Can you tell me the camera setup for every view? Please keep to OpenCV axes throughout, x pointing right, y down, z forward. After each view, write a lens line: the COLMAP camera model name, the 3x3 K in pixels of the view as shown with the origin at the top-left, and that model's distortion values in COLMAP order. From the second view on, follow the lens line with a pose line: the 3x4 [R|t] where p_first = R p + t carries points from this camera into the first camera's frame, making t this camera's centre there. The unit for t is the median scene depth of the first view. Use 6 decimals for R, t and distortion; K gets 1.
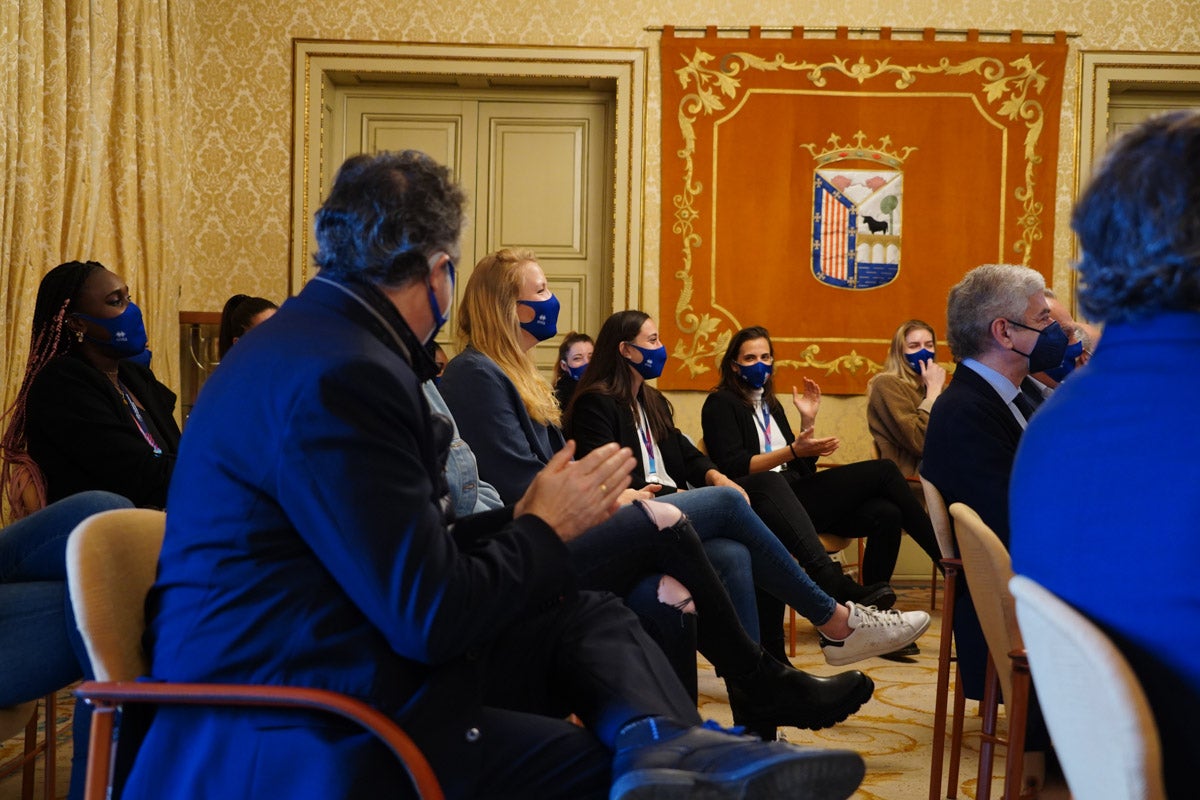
lens RADIAL K [[1446.5, 0, 589.3], [0, 1446.5, 399.4], [0, 0, 1]] dist [0.062136, 0.000000]
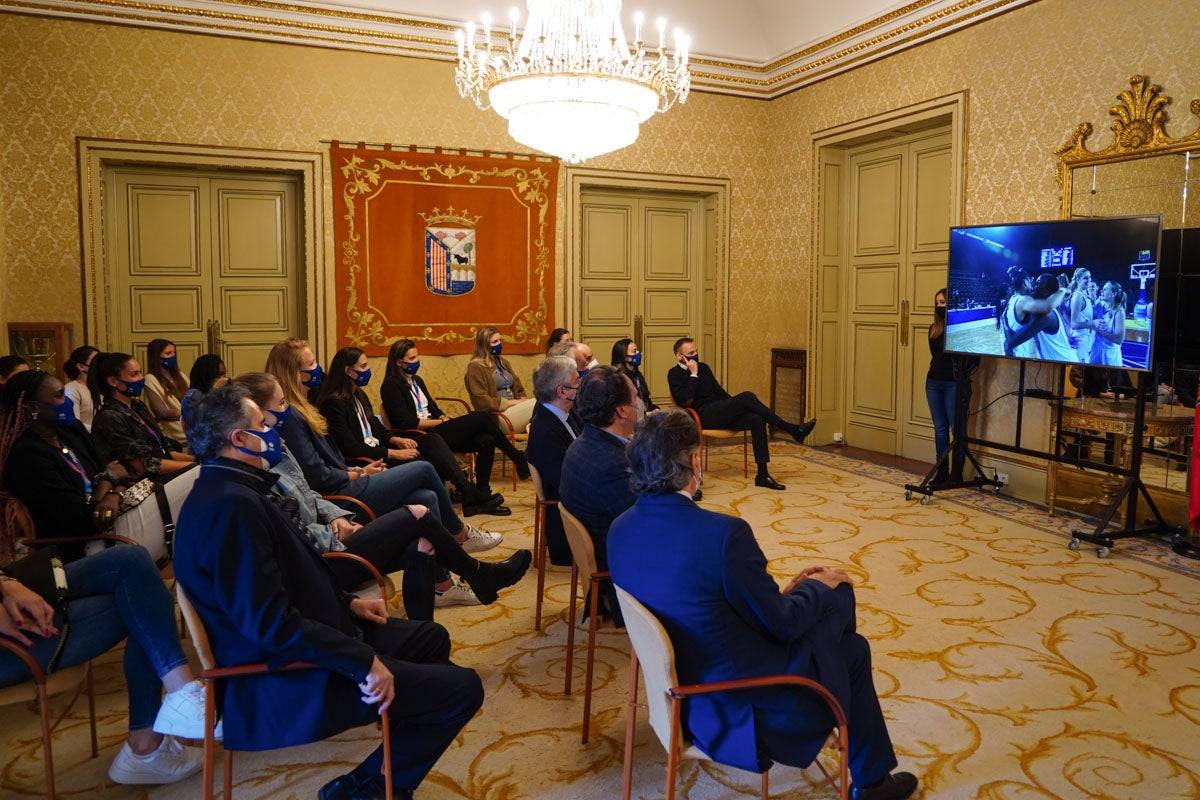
lens RADIAL K [[886.5, 0, 644.6], [0, 886.5, 361.9], [0, 0, 1]] dist [-0.044287, 0.031473]
pose [[0.908504, -0.048223, 0.415084, -0.055472], [0.018063, 0.996922, 0.076285, -0.073286], [-0.417485, -0.061807, 0.906579, -0.088657]]
